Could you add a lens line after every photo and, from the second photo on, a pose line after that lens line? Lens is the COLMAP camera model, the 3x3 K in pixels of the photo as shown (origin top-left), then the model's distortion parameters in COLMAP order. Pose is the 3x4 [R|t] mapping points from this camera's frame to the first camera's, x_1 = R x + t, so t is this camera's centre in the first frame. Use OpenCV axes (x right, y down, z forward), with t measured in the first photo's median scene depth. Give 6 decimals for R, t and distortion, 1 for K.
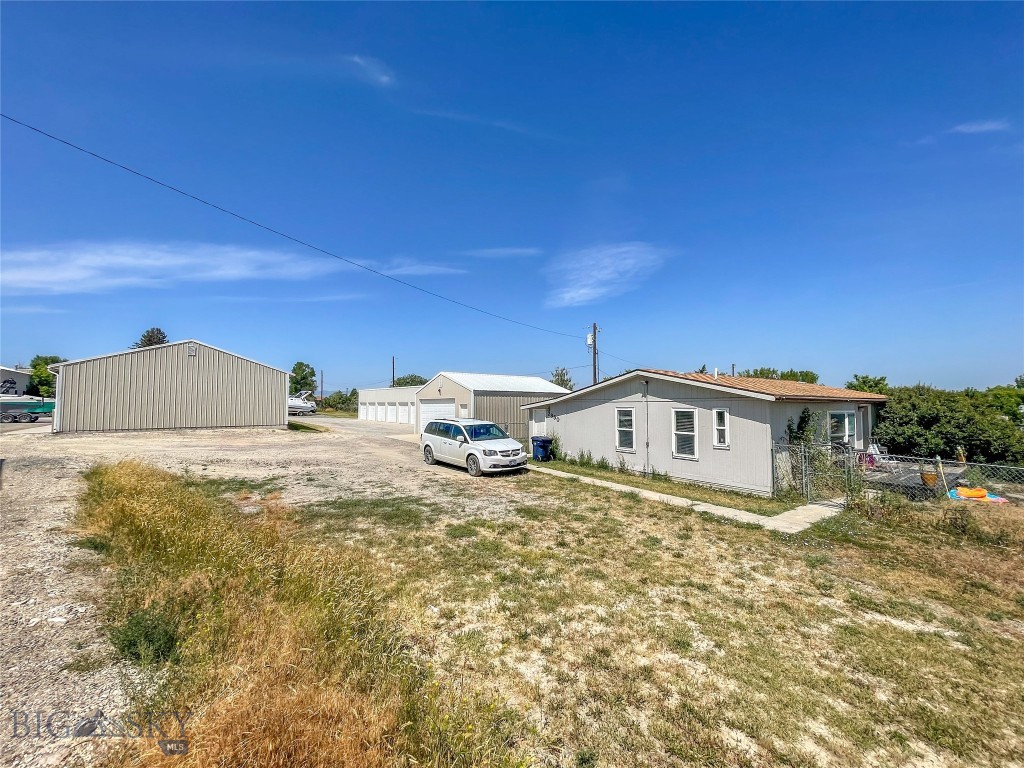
lens RADIAL K [[415.3, 0, 512.0], [0, 415.3, 384.0], [0, 0, 1]] dist [0.001486, 0.000037]
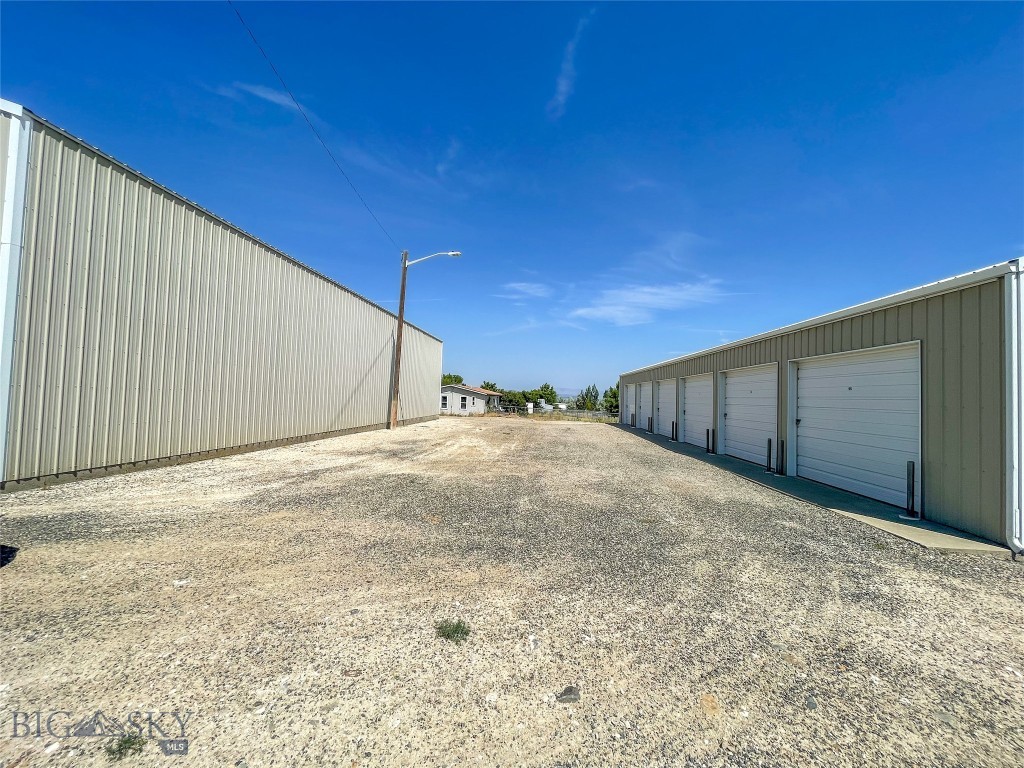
lens RADIAL K [[415.3, 0, 512.0], [0, 415.3, 384.0], [0, 0, 1]] dist [0.001486, 0.000037]
pose [[0.701367, 0.043101, 0.711496, -1.694443], [-0.061938, 0.998080, 0.000595, -0.067497], [-0.710104, -0.044486, 0.702690, -1.668086]]
